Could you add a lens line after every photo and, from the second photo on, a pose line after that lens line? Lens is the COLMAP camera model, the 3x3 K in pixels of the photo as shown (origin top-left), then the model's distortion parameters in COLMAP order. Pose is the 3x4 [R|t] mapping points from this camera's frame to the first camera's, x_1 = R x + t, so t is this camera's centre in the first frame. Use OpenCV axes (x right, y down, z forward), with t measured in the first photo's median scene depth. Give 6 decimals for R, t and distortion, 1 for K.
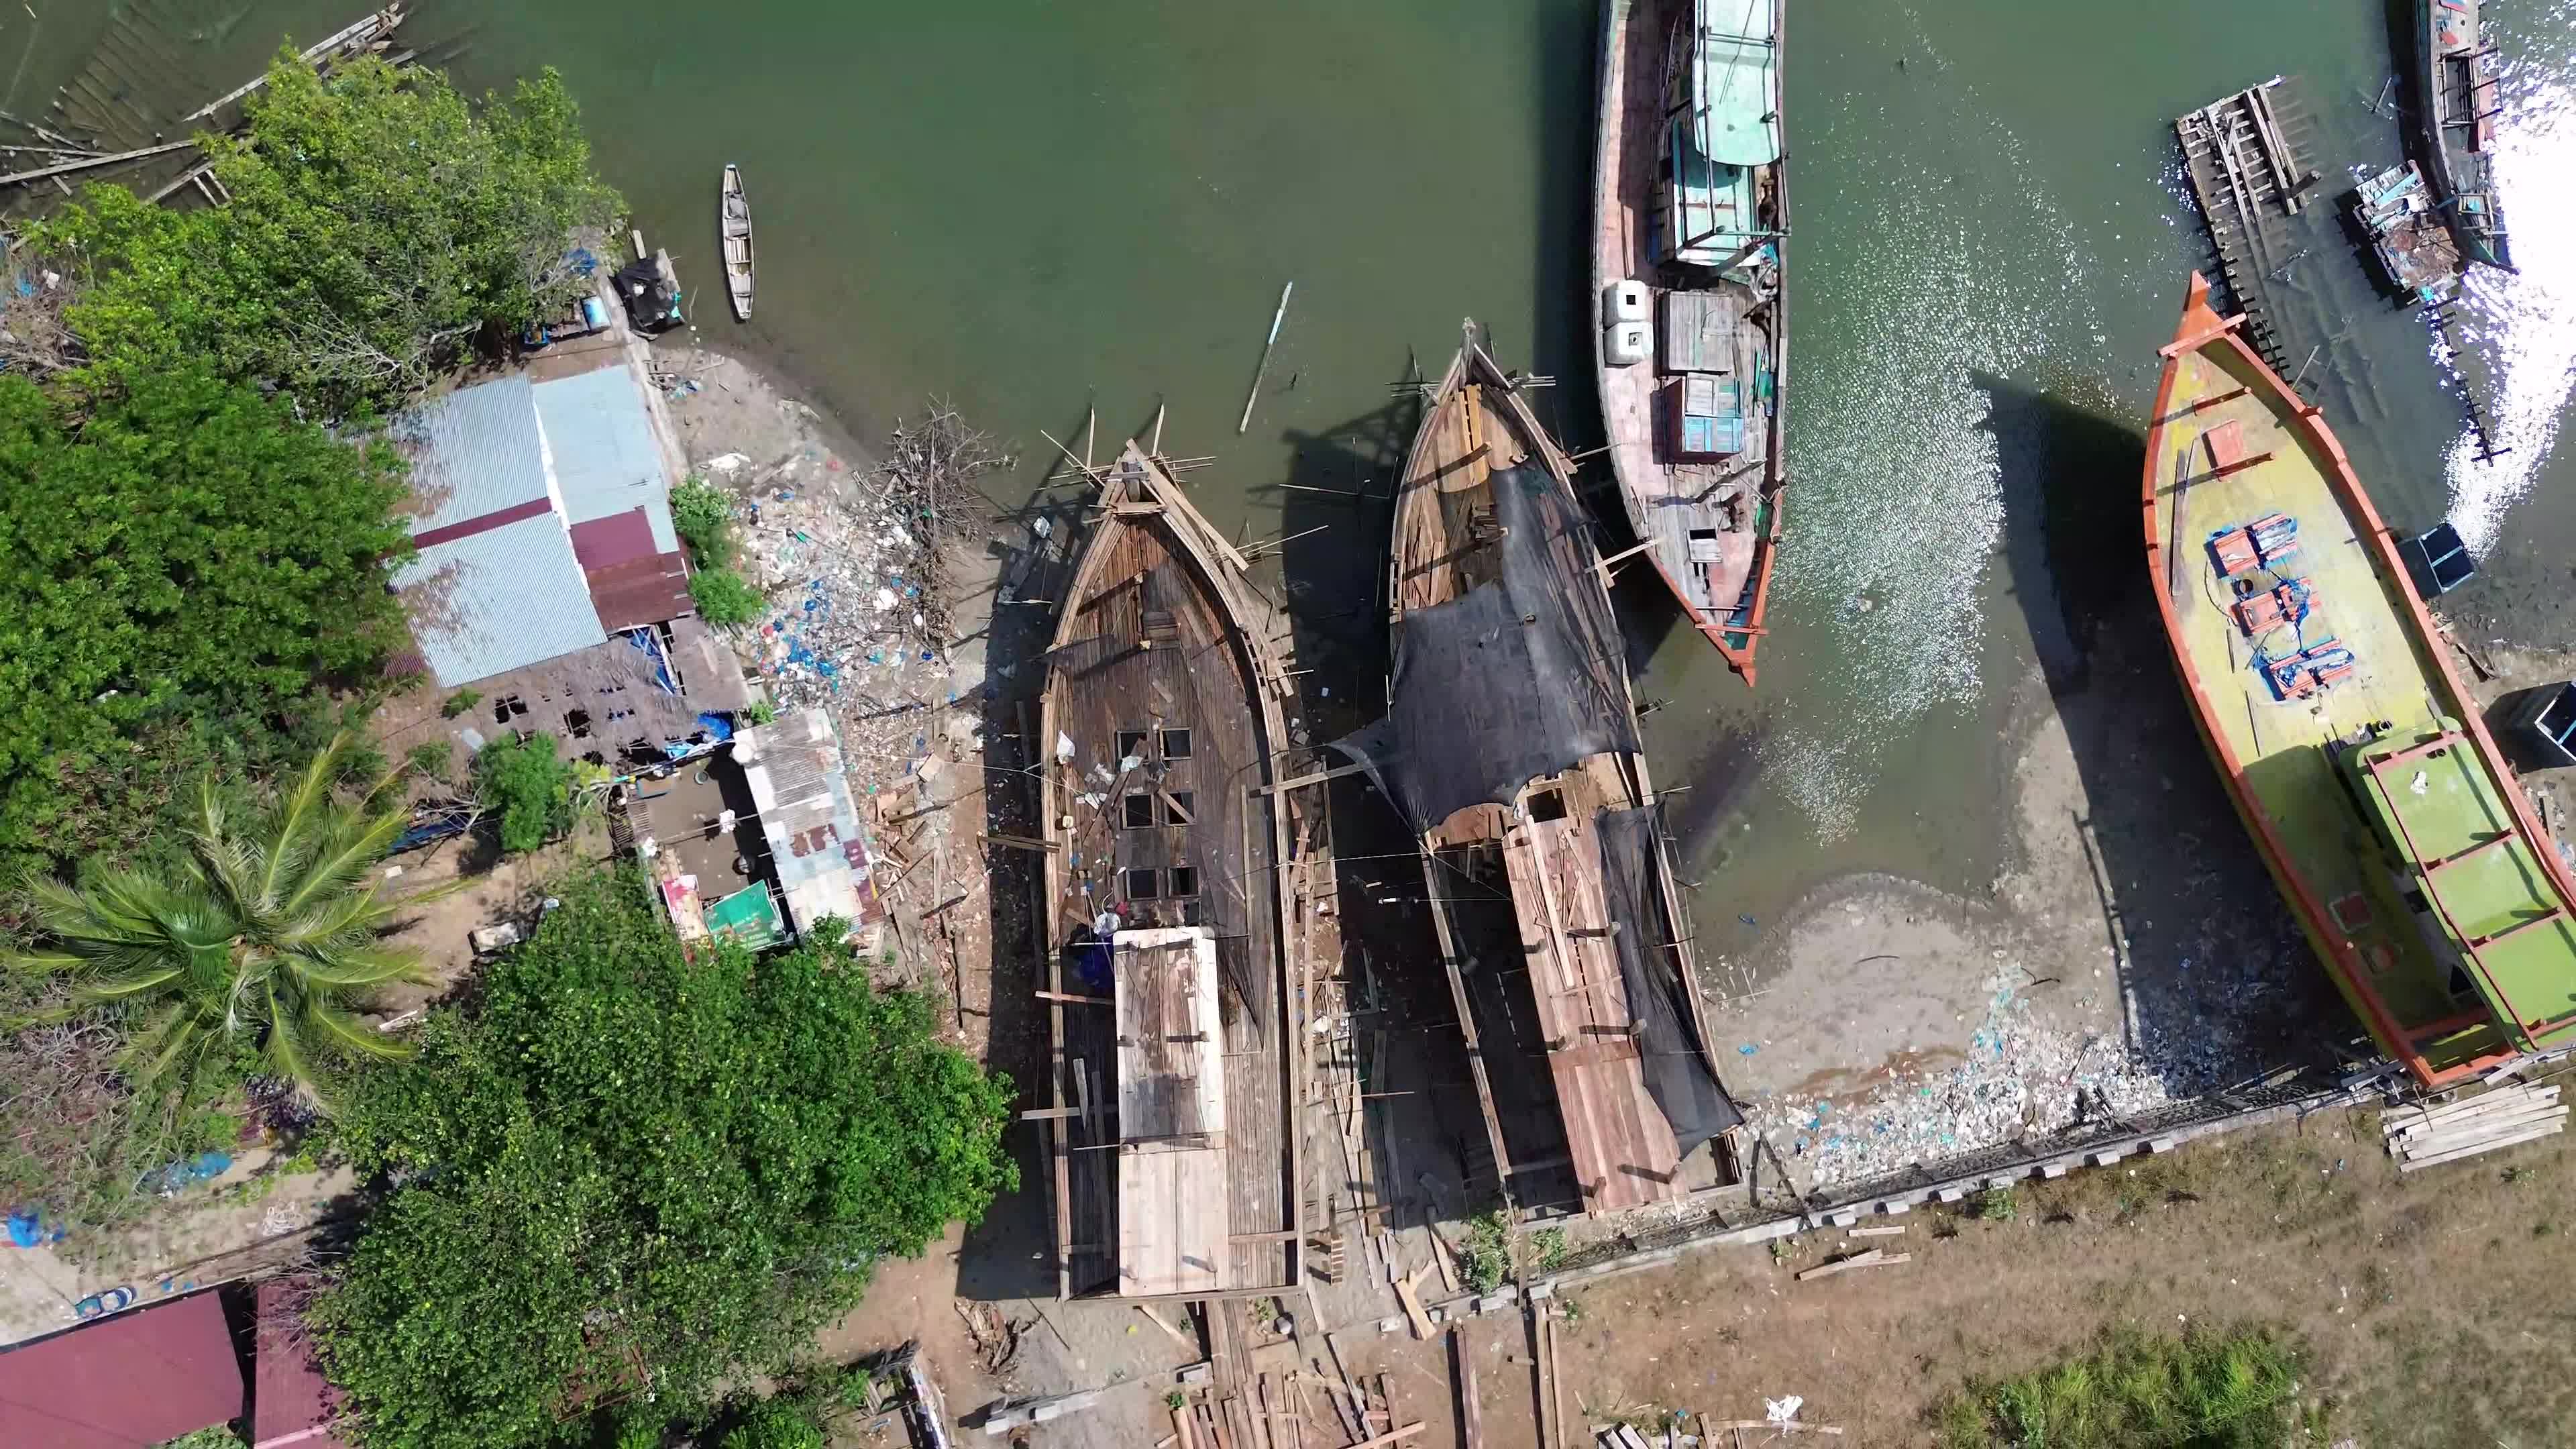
lens RADIAL K [[1980.5, 0, 1290.5], [0, 1980.5, 698.7], [0, 0, 1]] dist [0.176027, -0.455479]
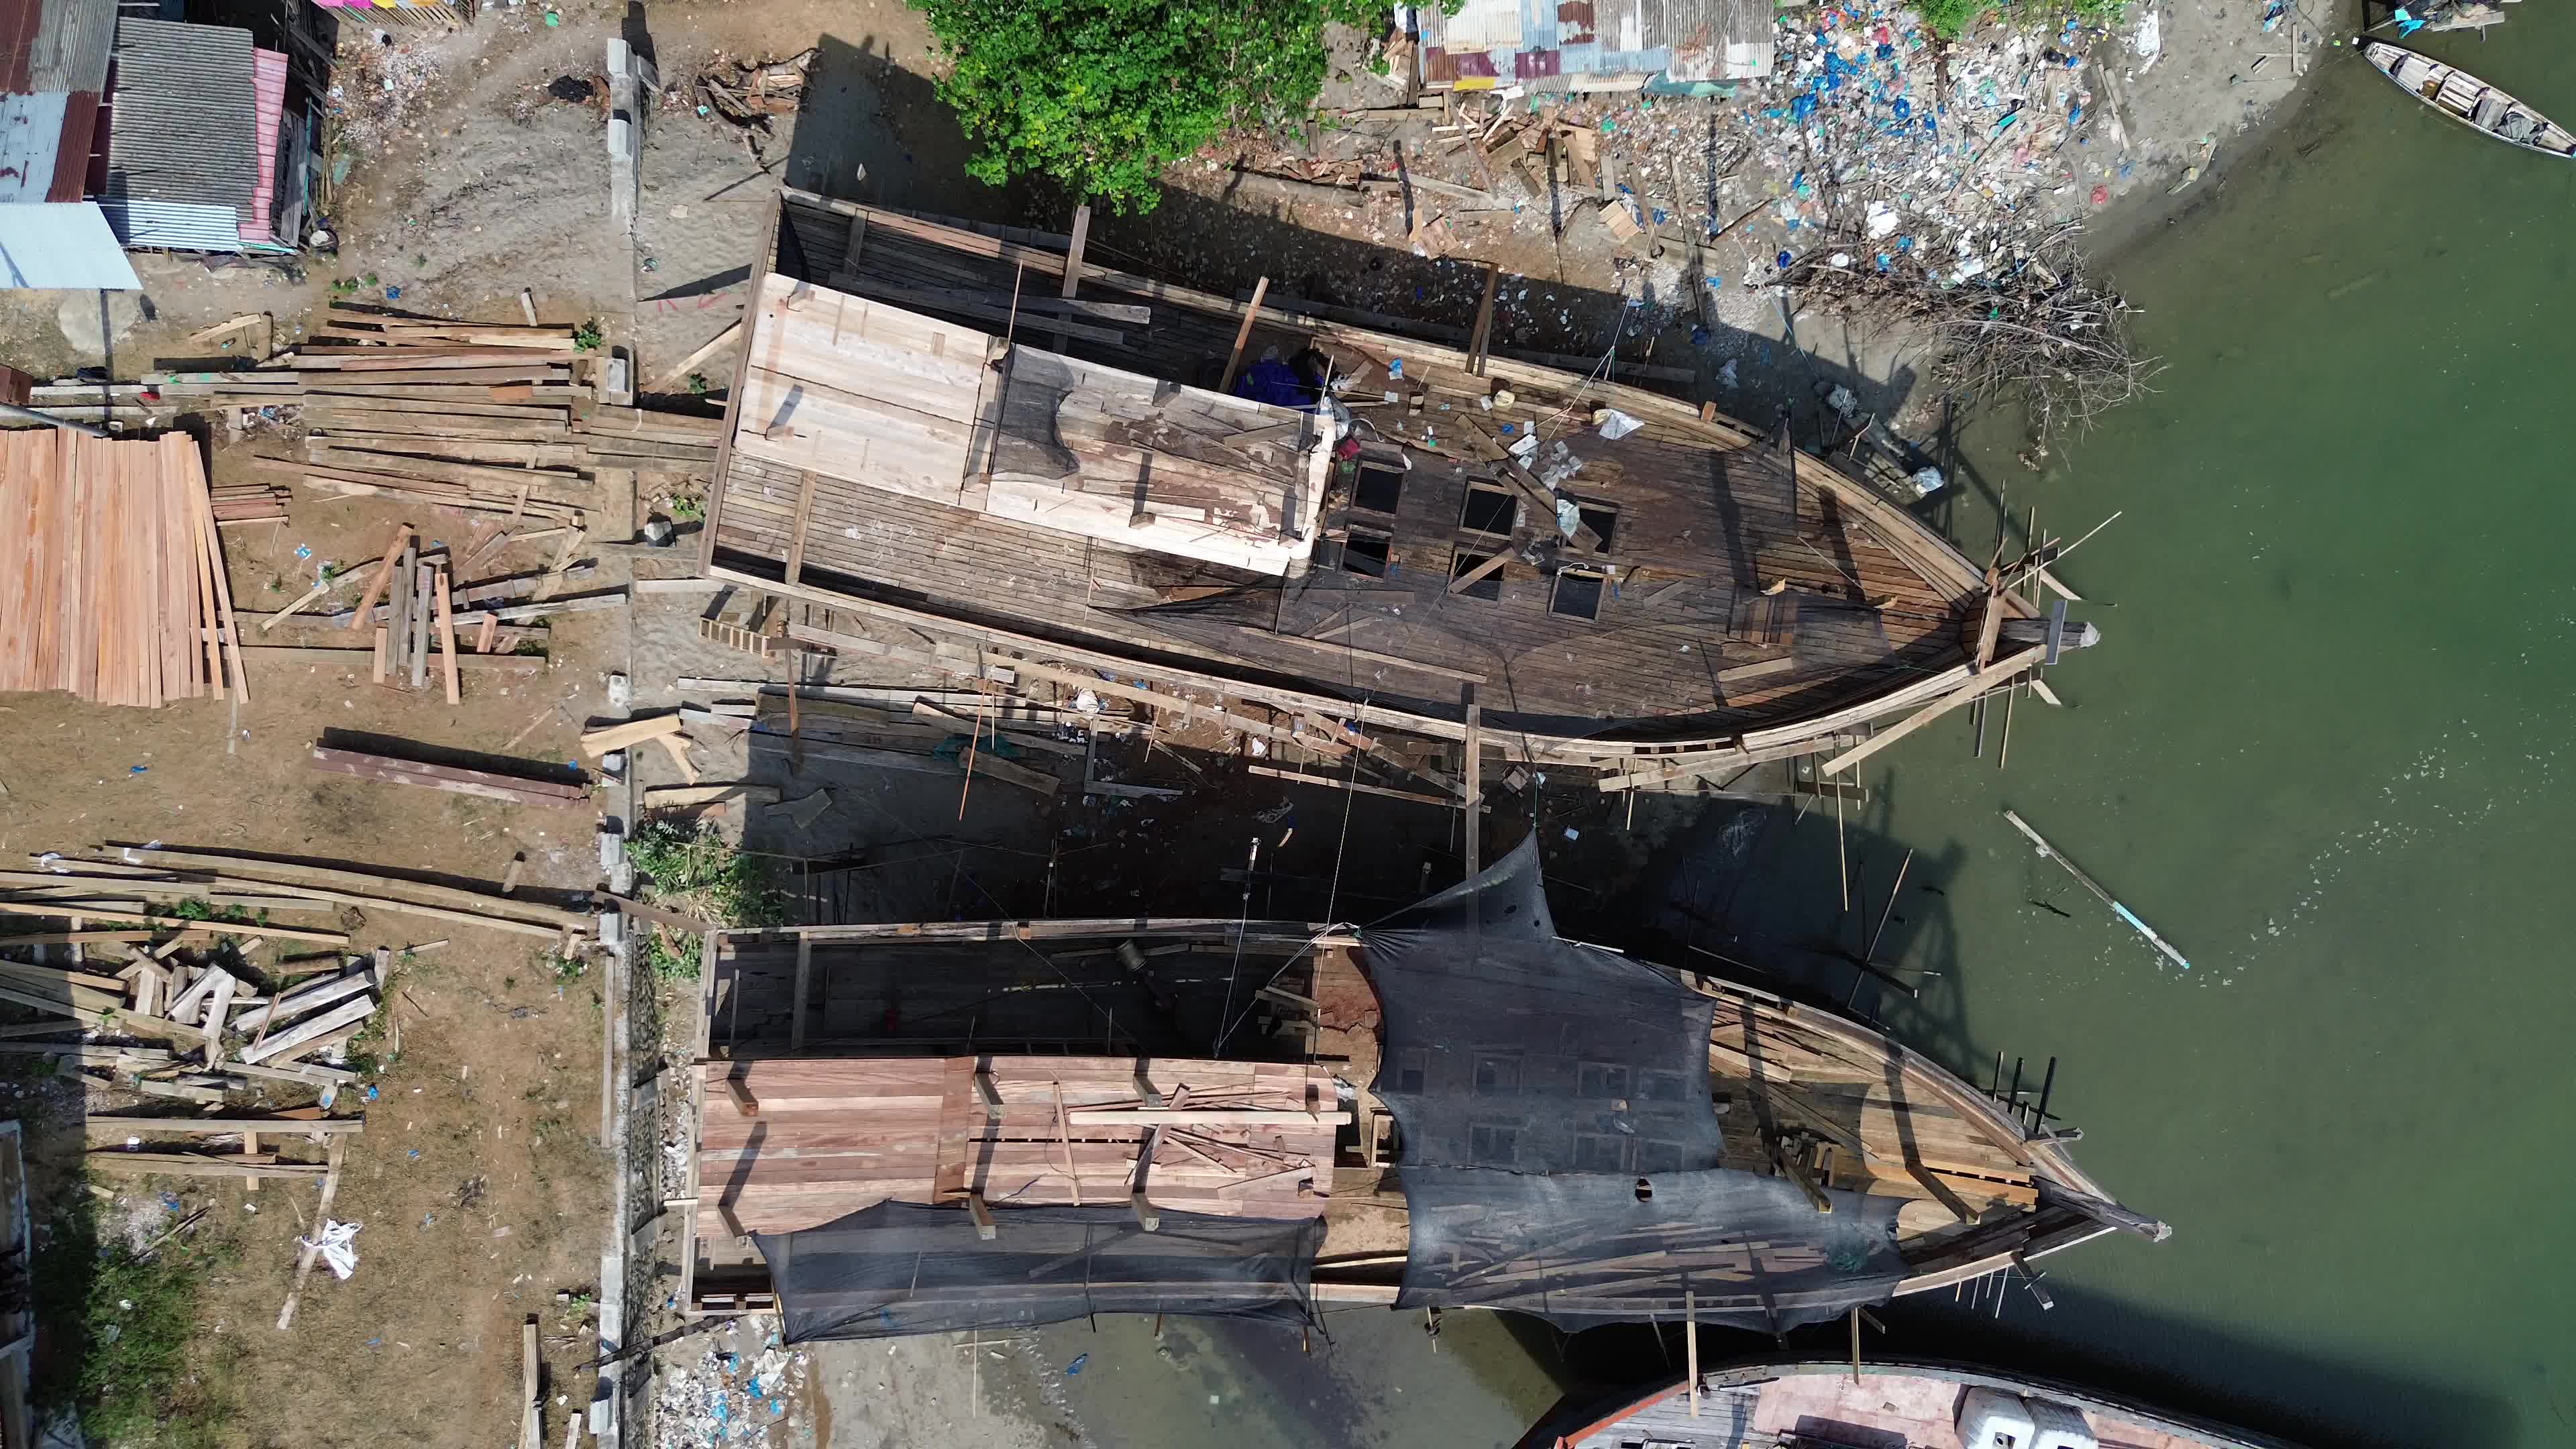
lens RADIAL K [[1893.4, 0, 1288.0], [0, 1893.4, 724.5], [0, 0, 1]] dist [0.063387, -0.060315]
pose [[-0.251550, 0.967831, 0.005091, 0.003087], [-0.967817, -0.251500, -0.008881, 0.106769], [-0.007315, -0.007161, 0.999948, 0.387315]]
